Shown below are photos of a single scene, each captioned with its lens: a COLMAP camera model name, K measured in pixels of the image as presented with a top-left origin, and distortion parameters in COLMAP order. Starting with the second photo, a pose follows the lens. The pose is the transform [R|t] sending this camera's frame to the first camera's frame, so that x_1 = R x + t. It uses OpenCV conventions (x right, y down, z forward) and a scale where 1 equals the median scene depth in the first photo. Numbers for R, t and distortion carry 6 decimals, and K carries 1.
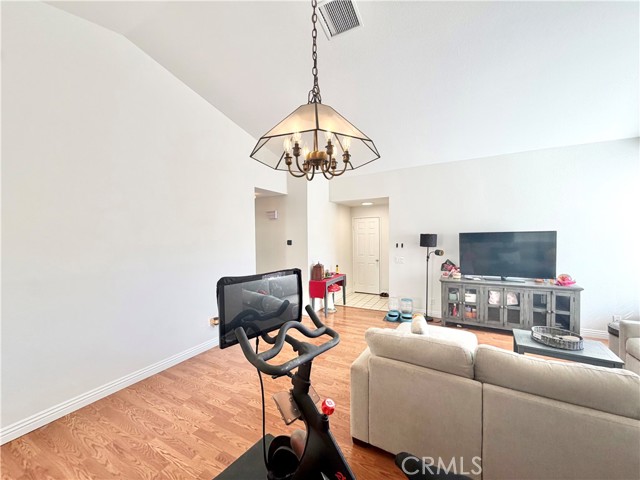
lens RADIAL K [[254.7, 0, 318.9], [0, 254.7, 240.9], [0, 0, 1]] dist [-0.003128, 0.000879]
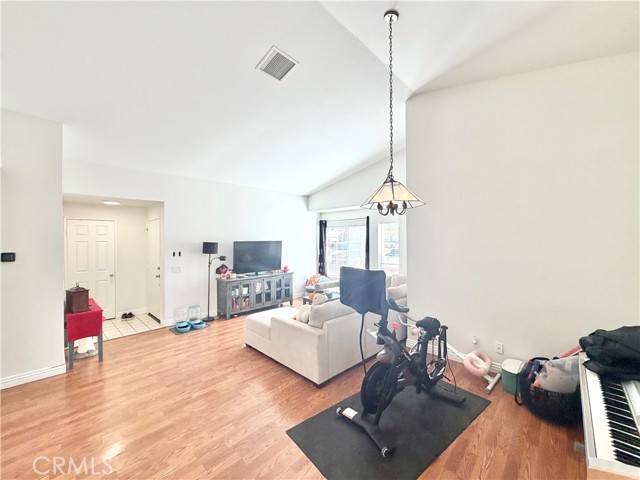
lens RADIAL K [[254.7, 0, 317.2], [0, 254.7, 240.7], [0, 0, 1]] dist [-0.003128, 0.000879]
pose [[0.274719, 0.009055, 0.961482, -0.550604], [0.021554, 0.999646, -0.015573, -0.007285], [-0.961283, 0.025002, 0.274427, 0.262917]]
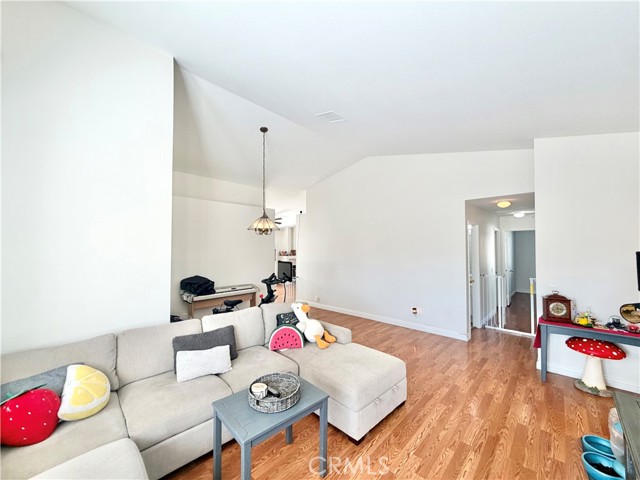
lens RADIAL K [[254.7, 0, 316.9], [0, 254.7, 243.8], [0, 0, 1]] dist [-0.003128, 0.000879]
pose [[-0.265312, -0.000300, -0.964163, 0.904531], [-0.011279, 0.999932, 0.002793, -0.043855], [0.964097, 0.011616, -0.265297, 0.709790]]
